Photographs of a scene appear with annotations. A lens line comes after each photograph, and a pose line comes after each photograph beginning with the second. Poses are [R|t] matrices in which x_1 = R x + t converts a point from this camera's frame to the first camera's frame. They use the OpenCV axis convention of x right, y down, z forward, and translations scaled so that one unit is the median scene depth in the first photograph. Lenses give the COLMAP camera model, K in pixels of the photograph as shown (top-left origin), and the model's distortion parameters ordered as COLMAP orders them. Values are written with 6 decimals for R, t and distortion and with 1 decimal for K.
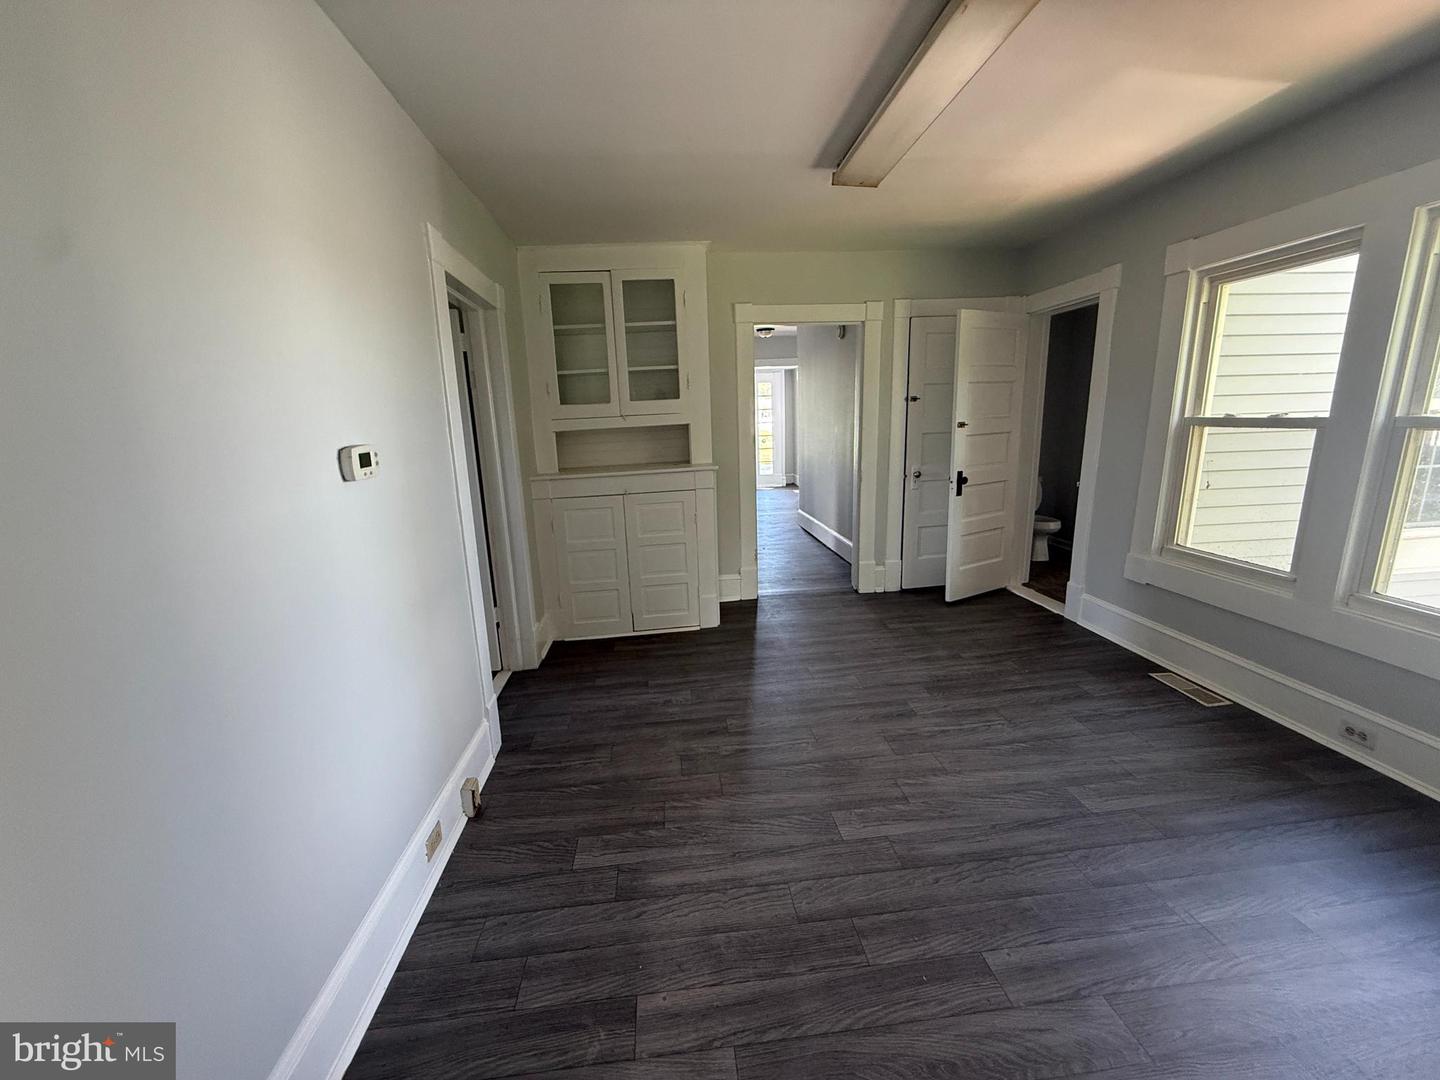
lens RADIAL K [[575.4, 0, 715.1], [0, 575.4, 538.6], [0, 0, 1]] dist [-0.001231, 0.000248]
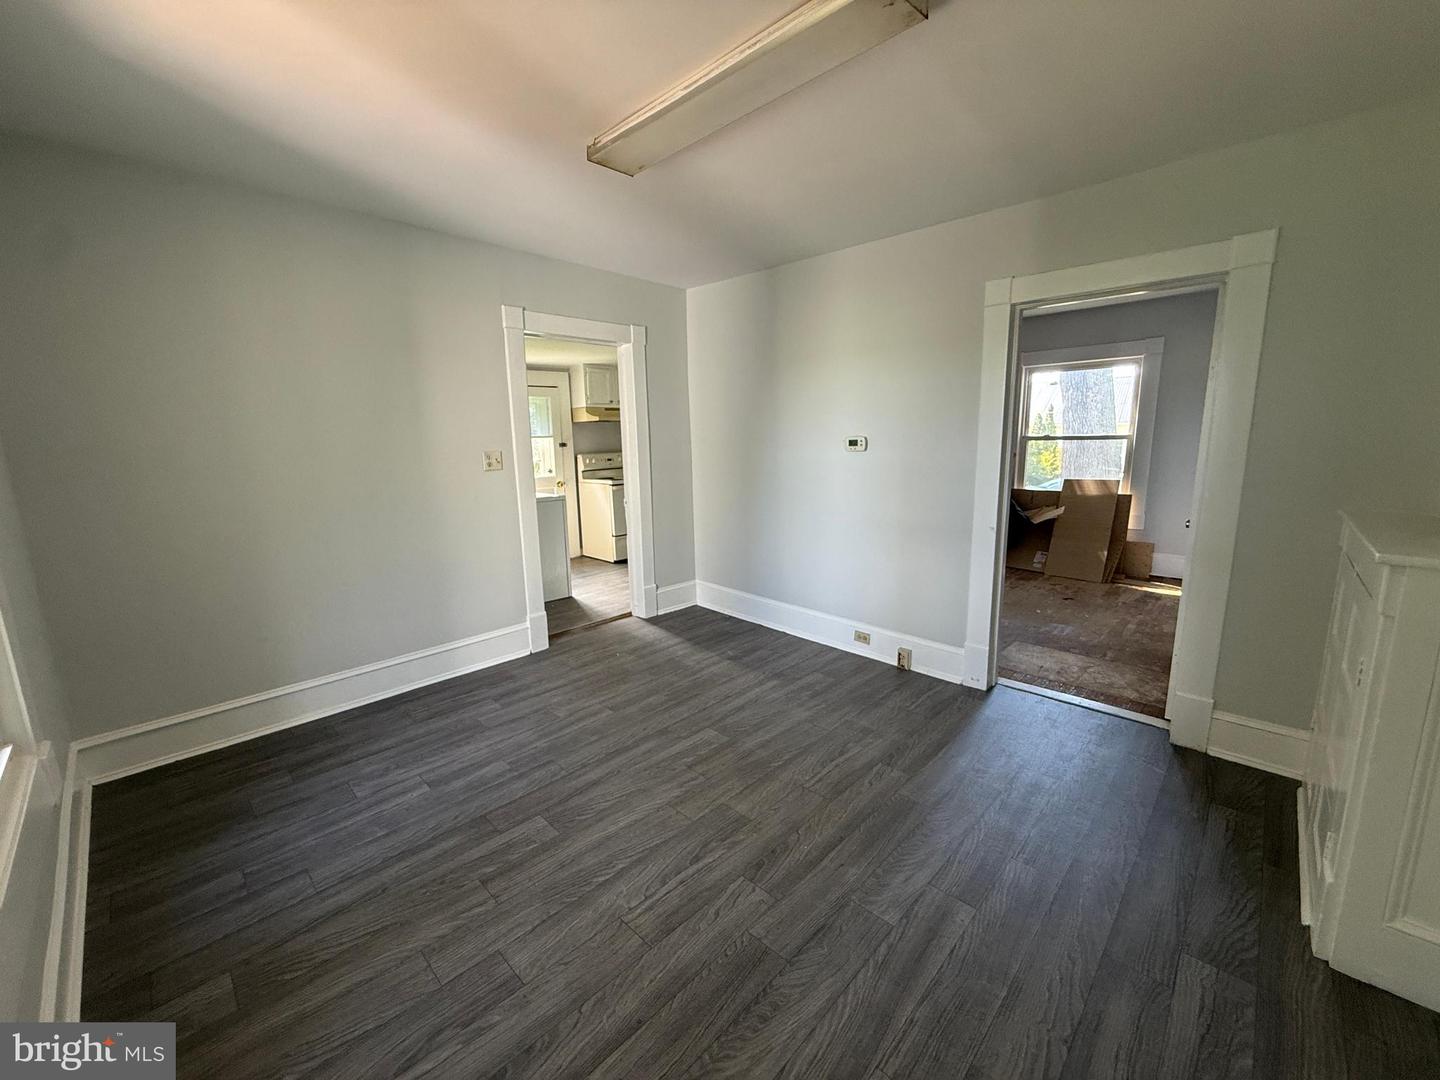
lens RADIAL K [[575.4, 0, 715.1], [0, 575.4, 538.6], [0, 0, 1]] dist [-0.001231, 0.000248]
pose [[-0.763180, 0.163053, -0.625276, 0.666895], [-0.090913, 0.930923, 0.353720, -0.275062], [0.639759, 0.326798, -0.695638, 1.198706]]
